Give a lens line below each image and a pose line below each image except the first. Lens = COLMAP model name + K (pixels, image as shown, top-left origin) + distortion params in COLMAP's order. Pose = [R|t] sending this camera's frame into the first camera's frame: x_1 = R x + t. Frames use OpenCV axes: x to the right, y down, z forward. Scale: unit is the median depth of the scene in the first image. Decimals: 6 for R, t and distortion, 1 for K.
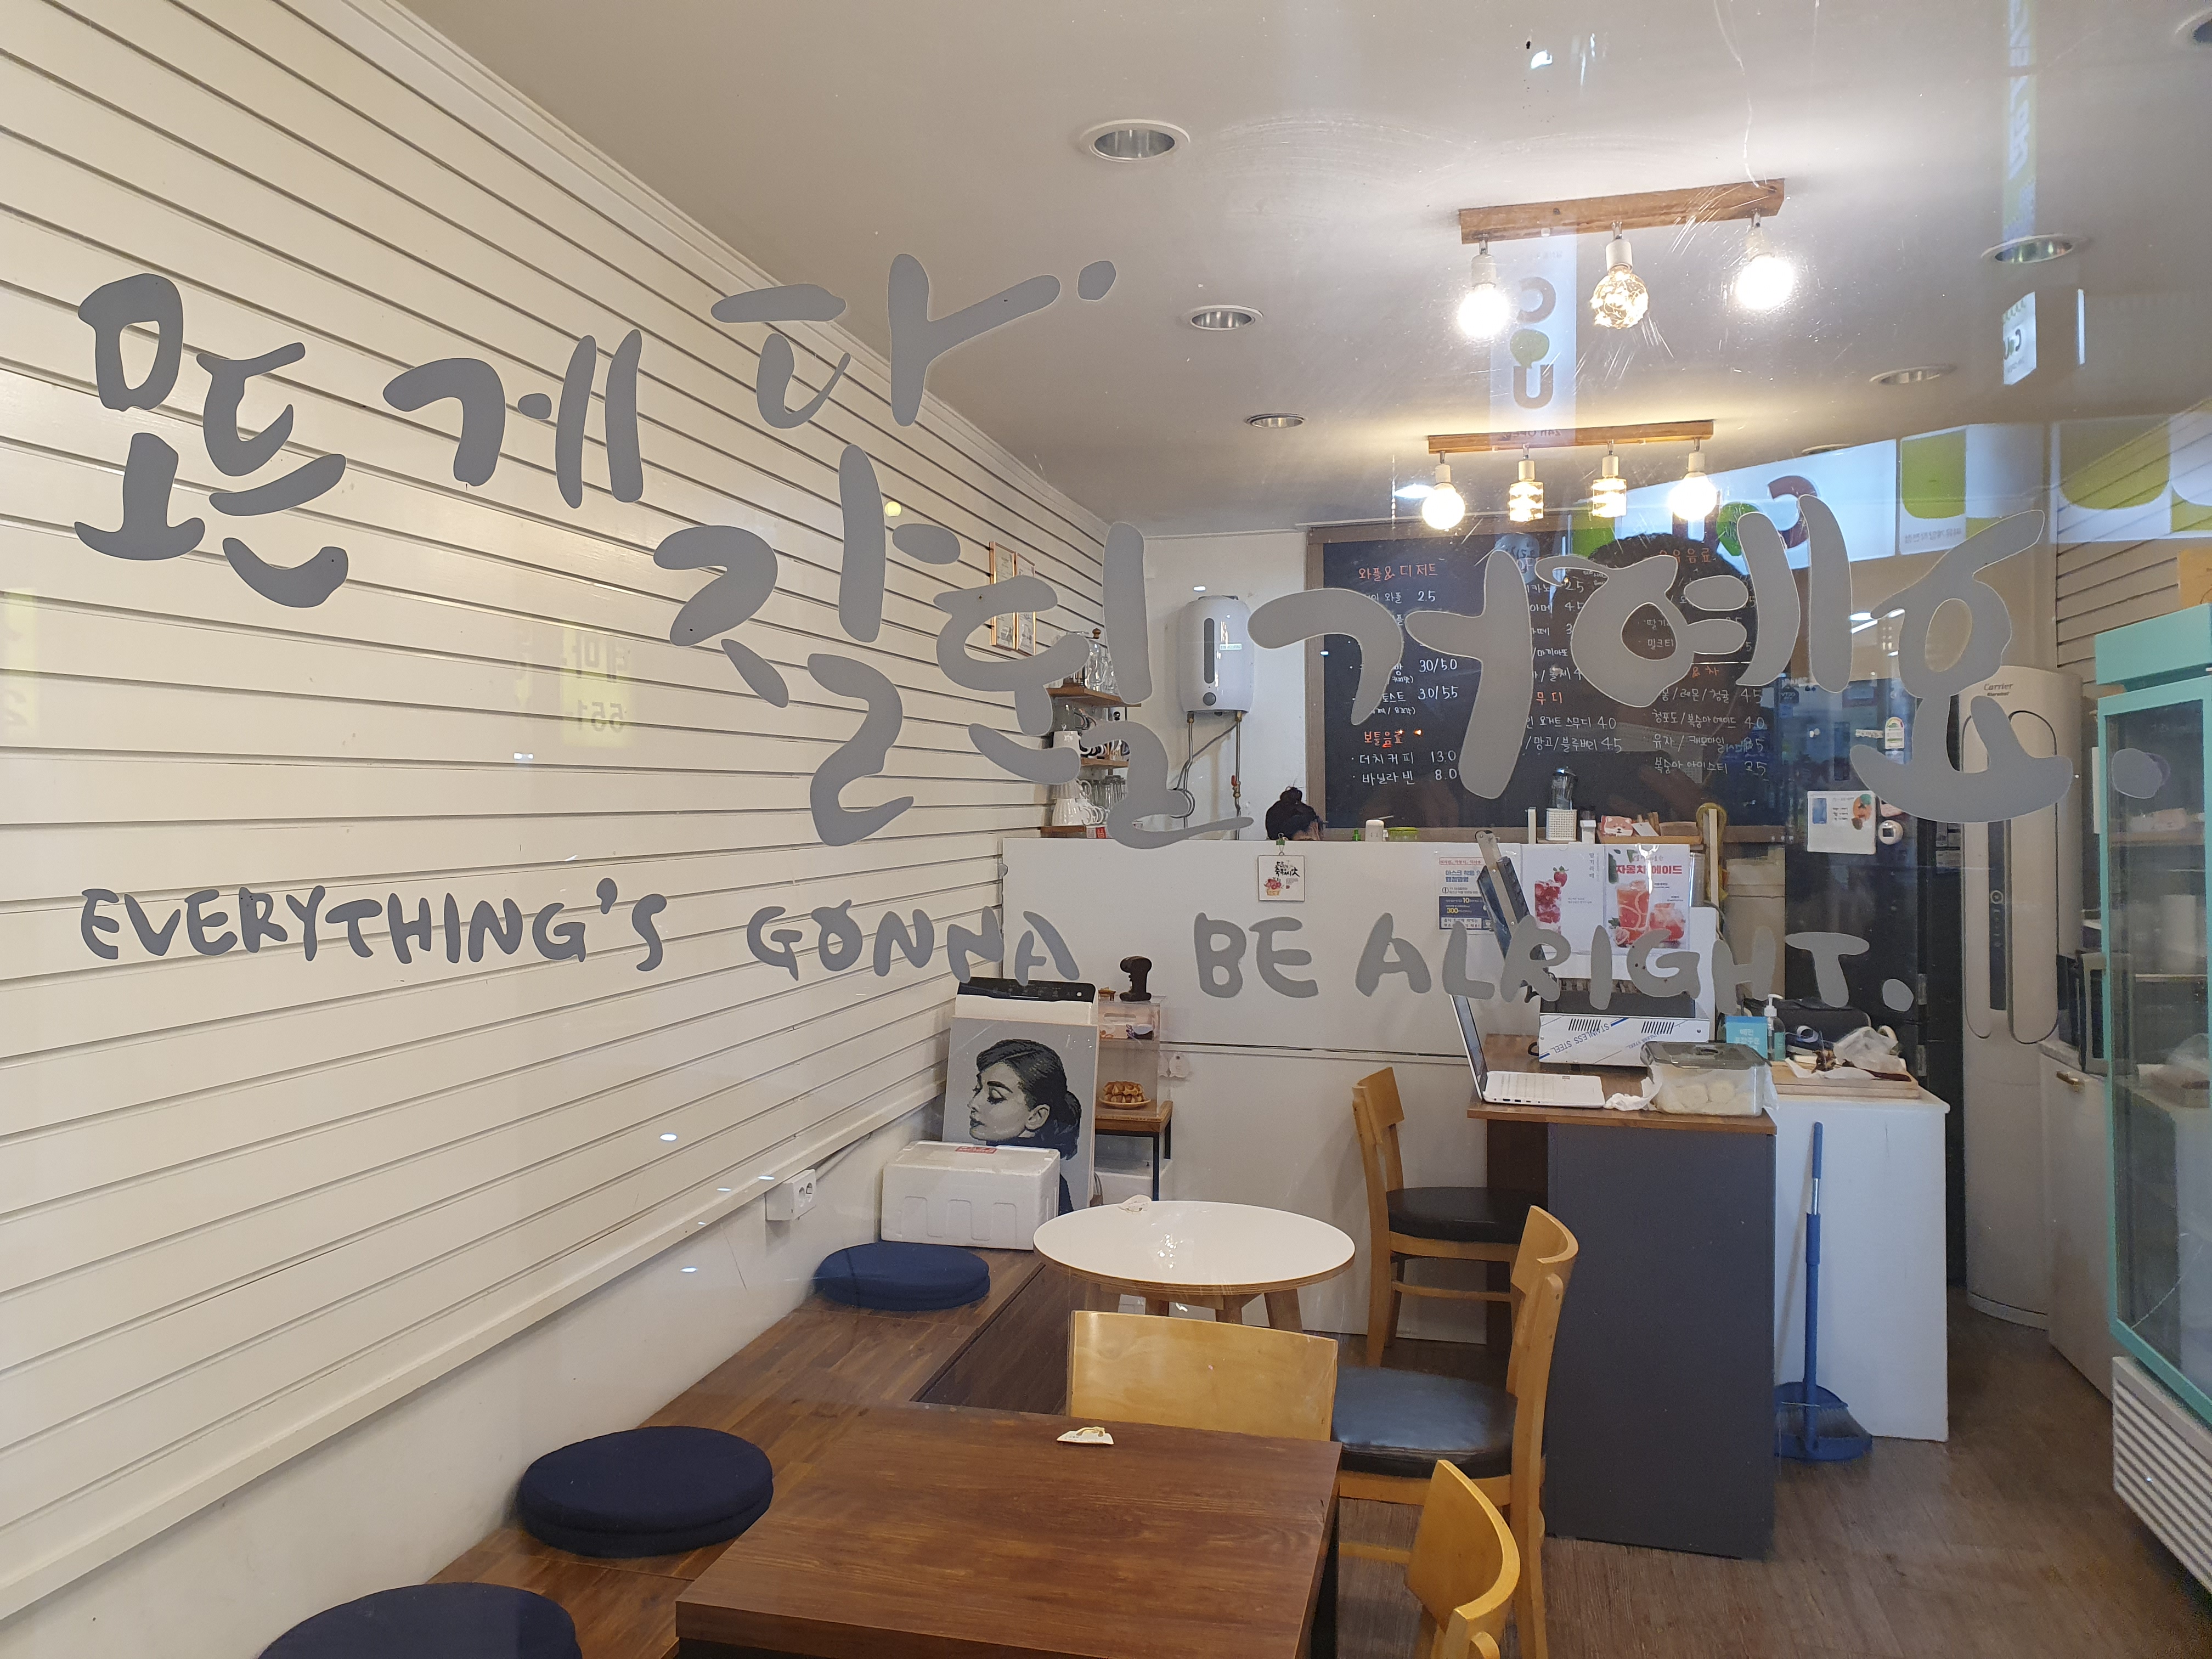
lens RADIAL K [[1701.2, 0, 1099.9], [0, 1701.2, 813.4], [0, 0, 1]] dist [0.001997, -0.006826]
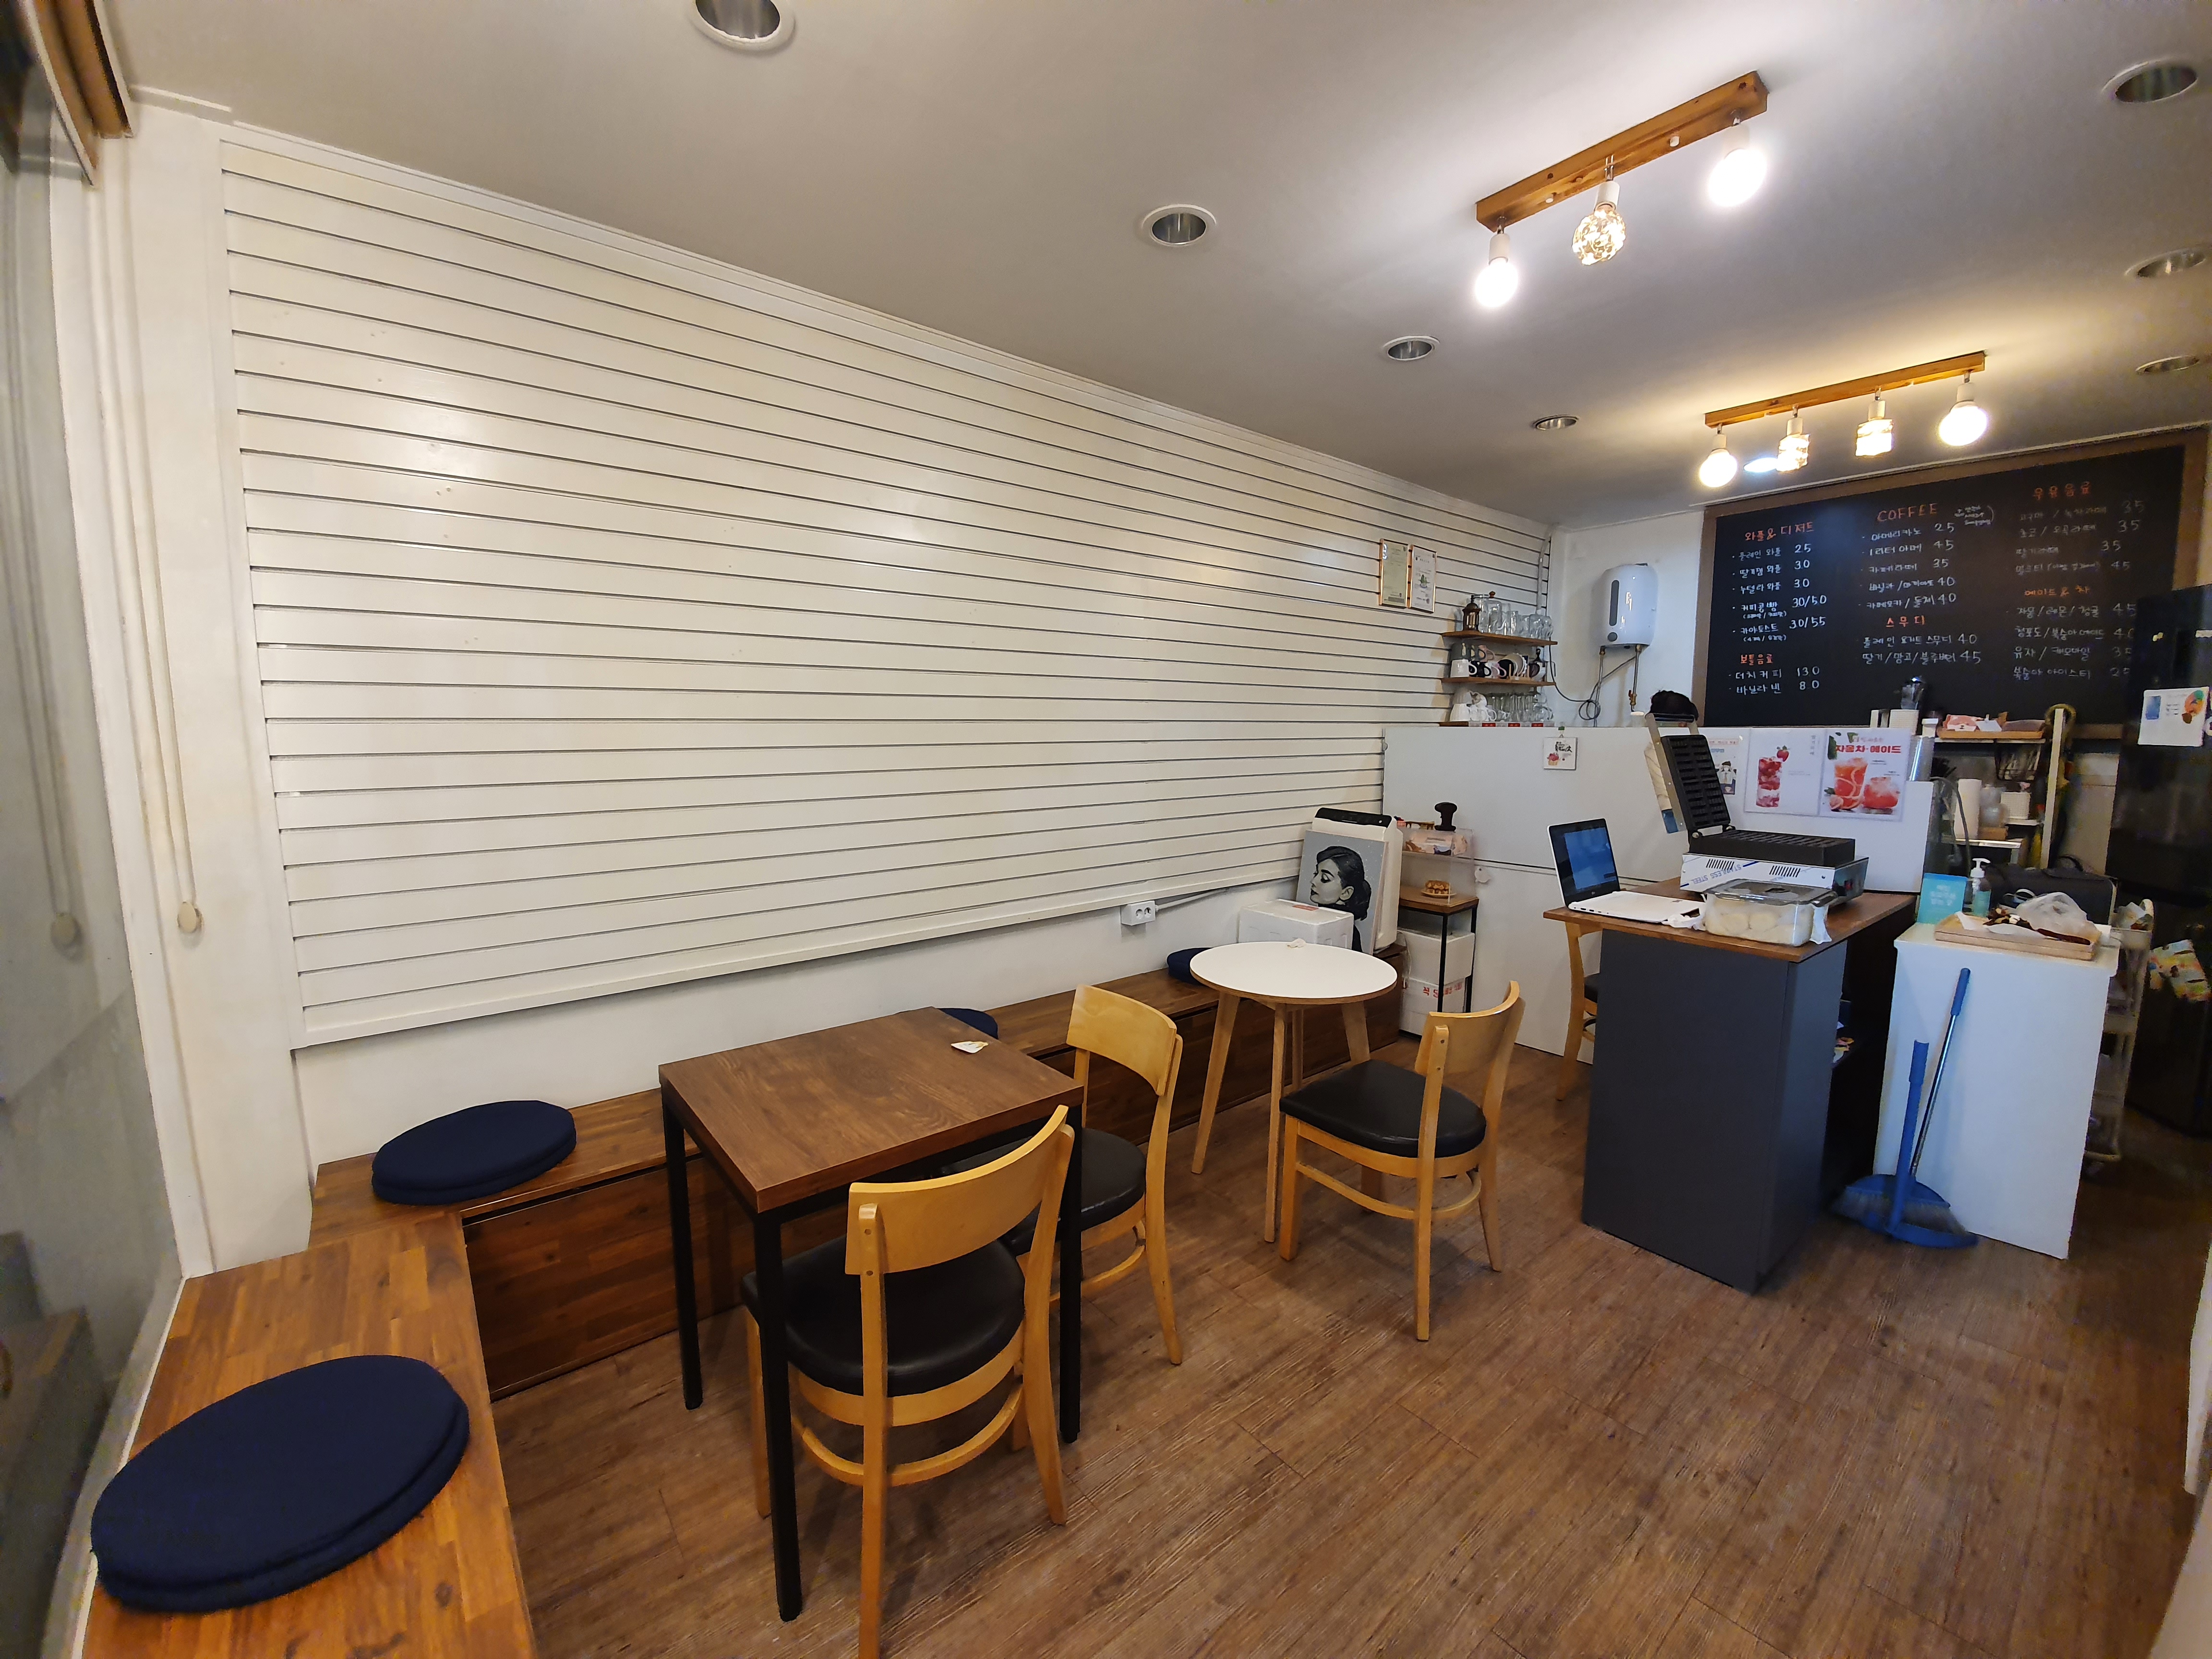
lens RADIAL K [[880.2, 0, 1110.8], [0, 880.2, 851.0], [0, 0, 1]] dist [-0.030596, -0.002679]
pose [[0.790734, 0.078736, -0.607075, 0.271645], [0.001004, 0.991526, 0.129905, 0.025057], [0.612159, -0.103330, 0.783954, 0.183033]]
